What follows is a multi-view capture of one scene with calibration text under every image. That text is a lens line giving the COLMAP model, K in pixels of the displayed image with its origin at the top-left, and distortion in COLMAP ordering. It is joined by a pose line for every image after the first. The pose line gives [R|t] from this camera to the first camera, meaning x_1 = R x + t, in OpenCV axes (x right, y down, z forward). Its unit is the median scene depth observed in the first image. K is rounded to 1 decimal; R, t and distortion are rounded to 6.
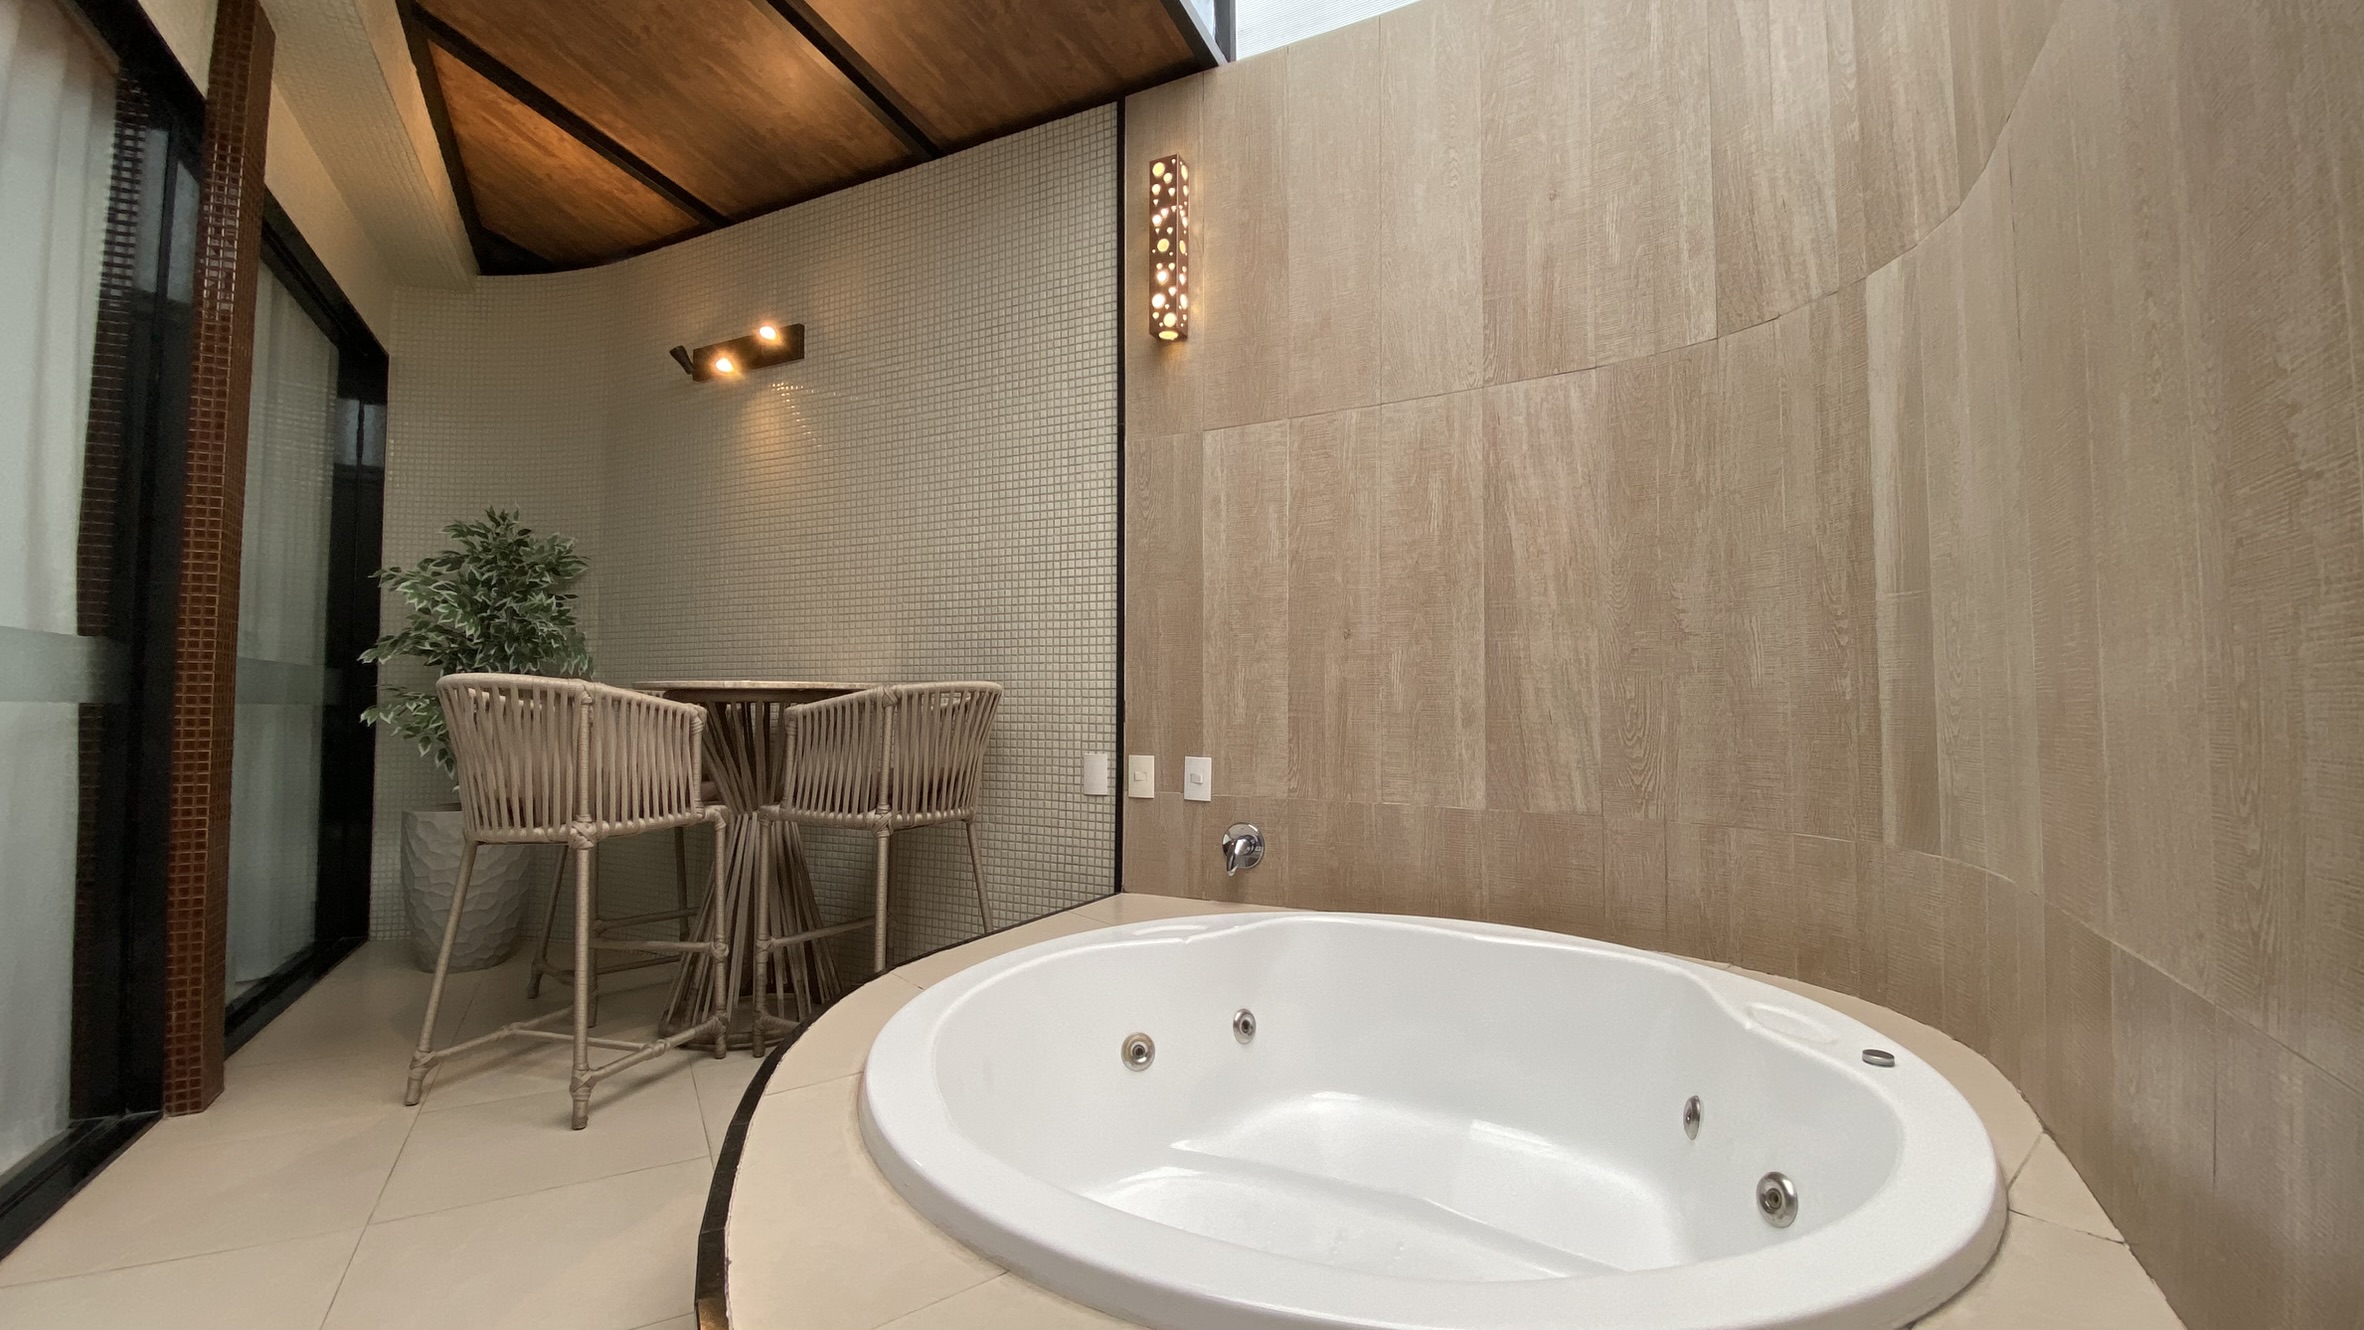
lens RADIAL K [[974.0, 0, 1182.0], [0, 974.0, 665.0], [0, 0, 1]] dist [0.001192, 0.000112]
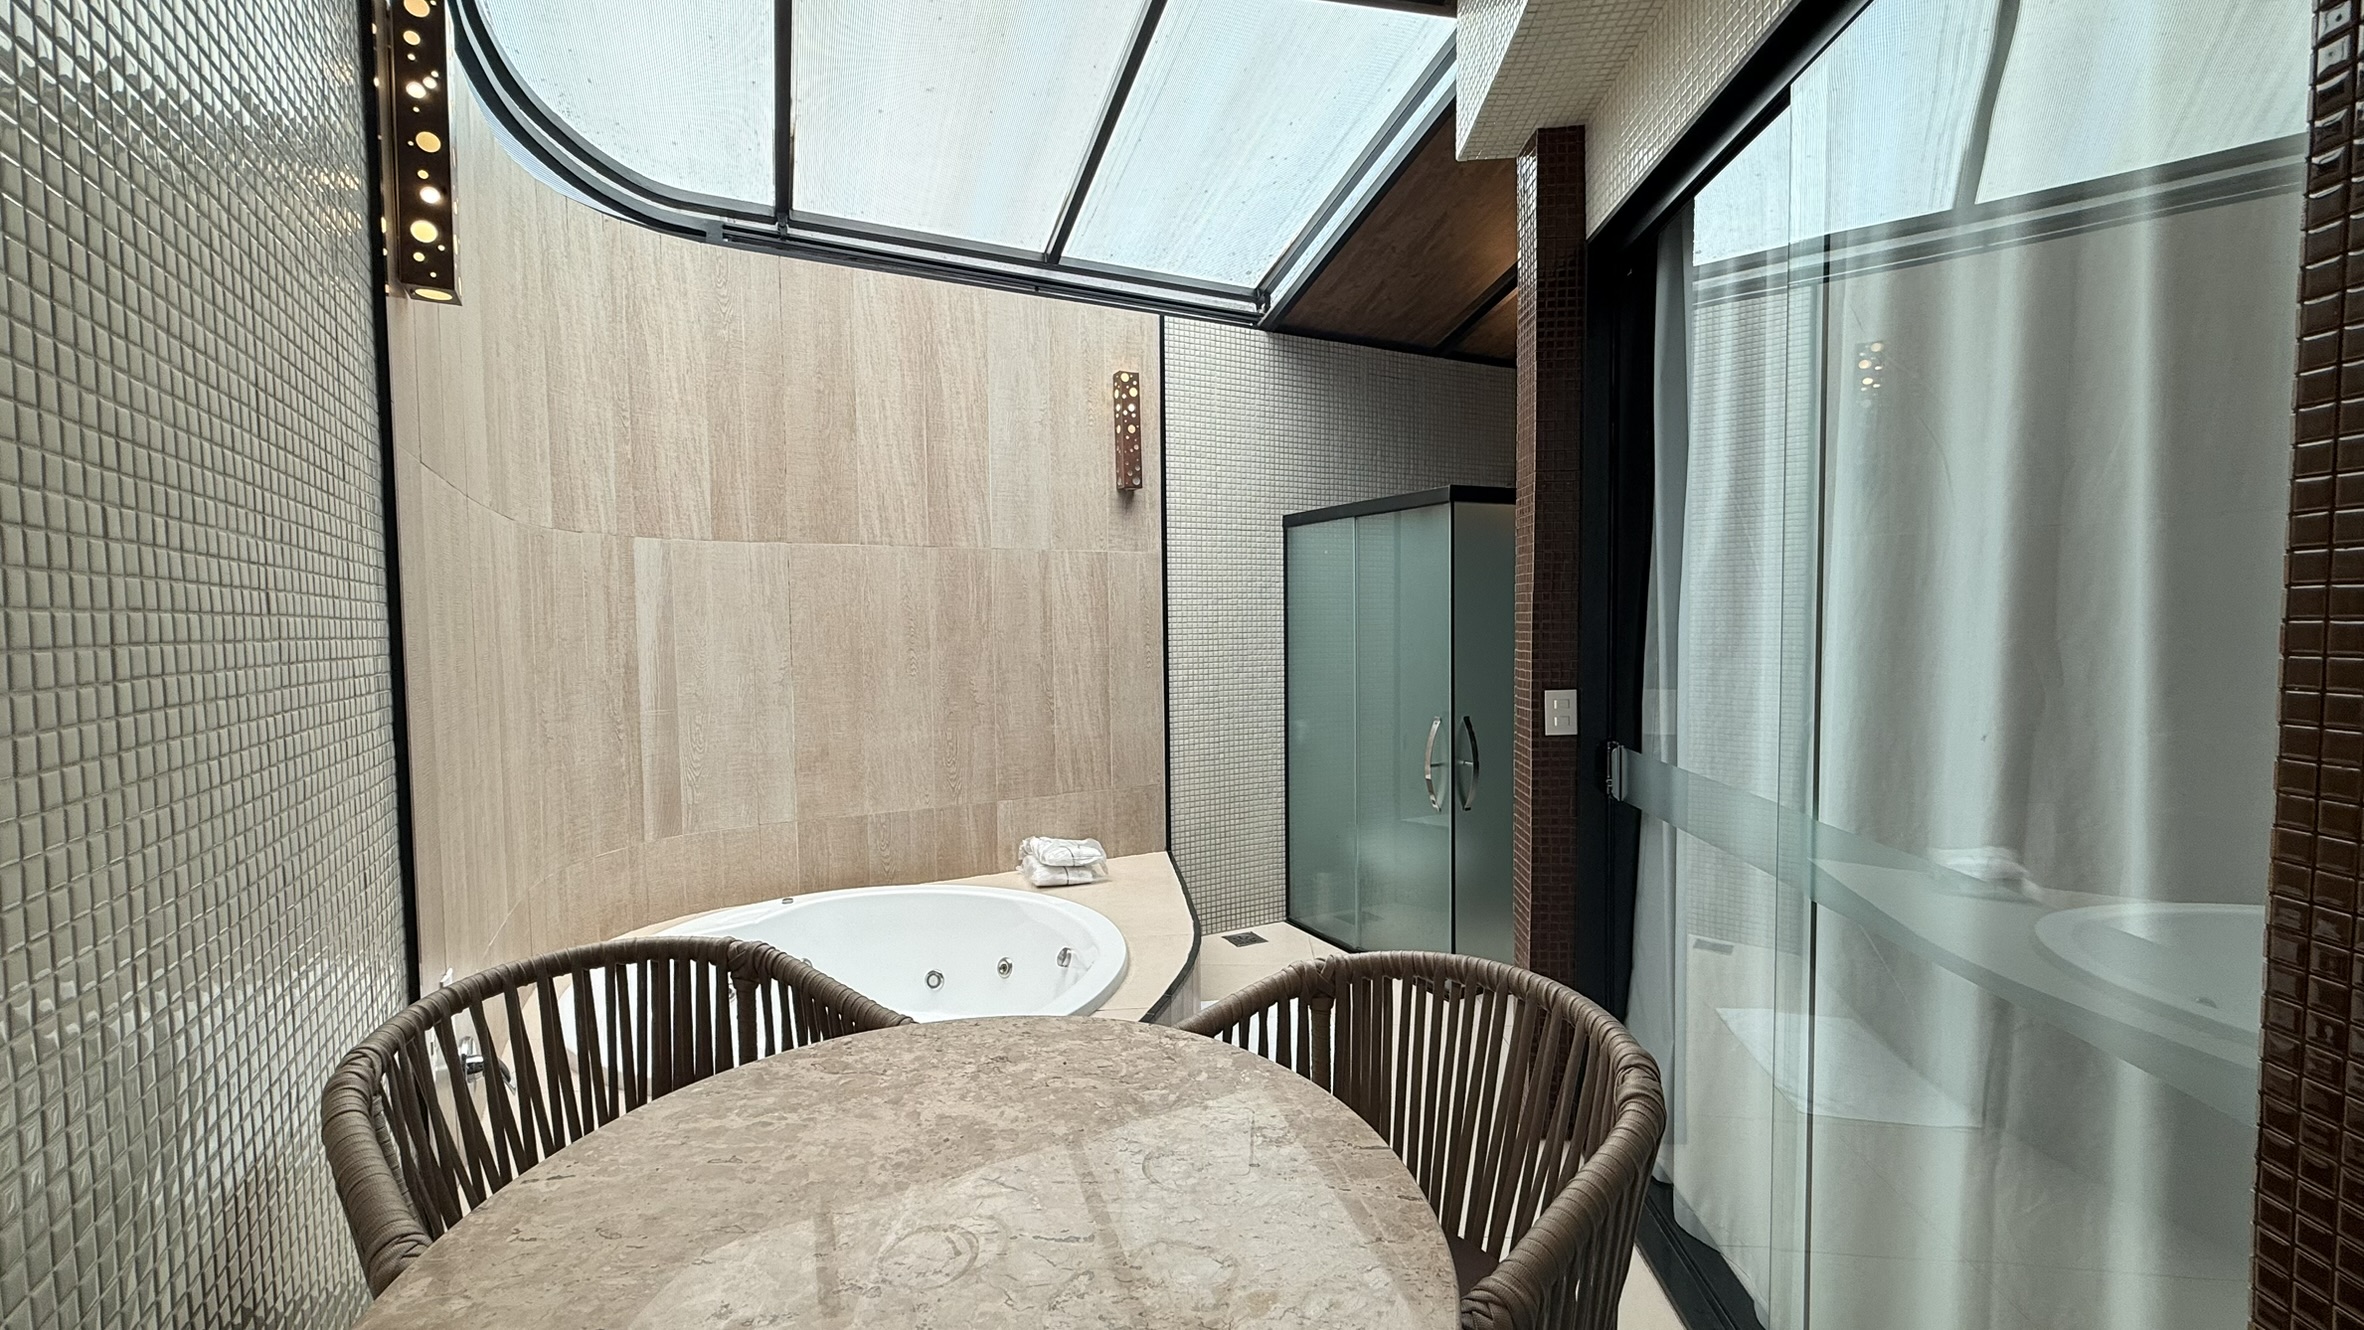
lens RADIAL K [[894.8, 0, 1182.0], [0, 894.8, 665.0], [0, 0, 1]] dist [0.000023, -0.000004]
pose [[-0.826104, -0.004604, 0.563499, -1.083044], [-0.004727, 0.999988, 0.001241, -0.162875], [-0.563498, -0.001638, -0.826116, 1.785009]]
